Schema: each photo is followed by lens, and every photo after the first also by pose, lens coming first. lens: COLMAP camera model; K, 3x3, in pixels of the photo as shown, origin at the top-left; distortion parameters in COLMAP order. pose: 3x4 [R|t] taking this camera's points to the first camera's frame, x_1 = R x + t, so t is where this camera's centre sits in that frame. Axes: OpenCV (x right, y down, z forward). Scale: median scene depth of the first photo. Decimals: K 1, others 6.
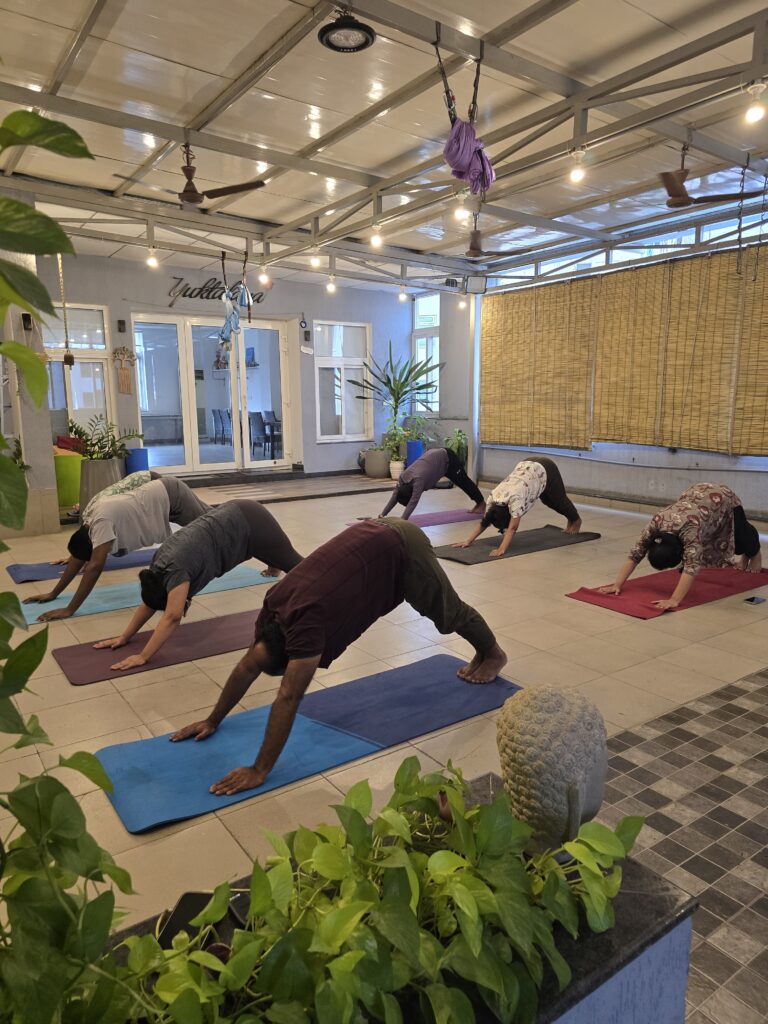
lens RADIAL K [[681.5, 0, 387.7], [0, 681.5, 516.4], [0, 0, 1]] dist [0.048870, -0.035299]
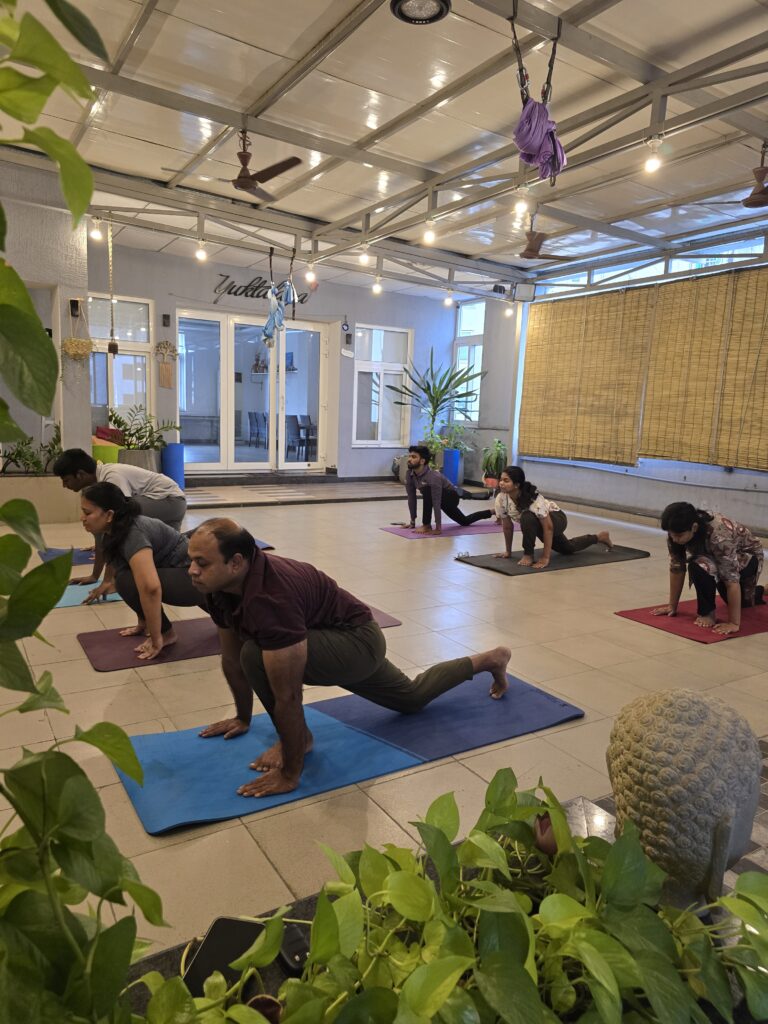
lens RADIAL K [[681.5, 0, 376.6], [0, 681.5, 512.9], [0, 0, 1]] dist [0.048870, -0.035299]
pose [[0.997127, 0.052493, -0.054611, -0.026181], [-0.053896, 0.998245, -0.024529, 0.024911], [0.053228, 0.027402, 0.998206, 0.056845]]
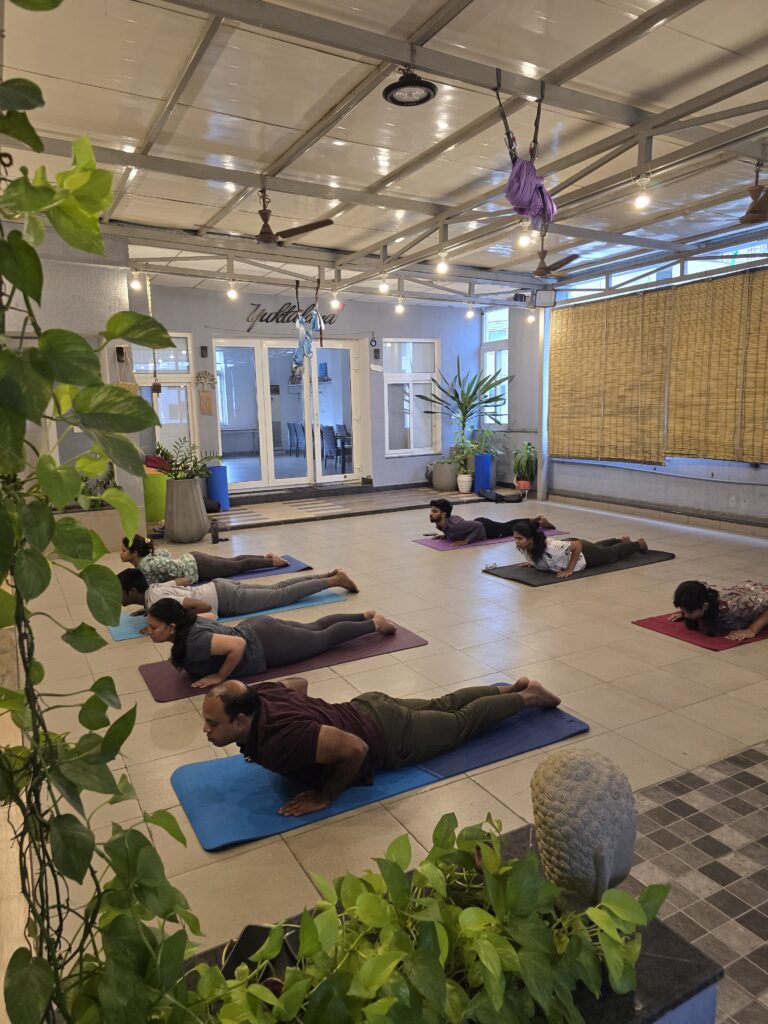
lens RADIAL K [[681.5, 0, 376.0], [0, 681.5, 507.4], [0, 0, 1]] dist [0.048870, -0.035299]
pose [[0.992537, 0.000116, -0.121947, 0.015891], [-0.002477, 0.999812, -0.019207, -0.034934], [0.121922, 0.019366, 0.992351, -0.033749]]
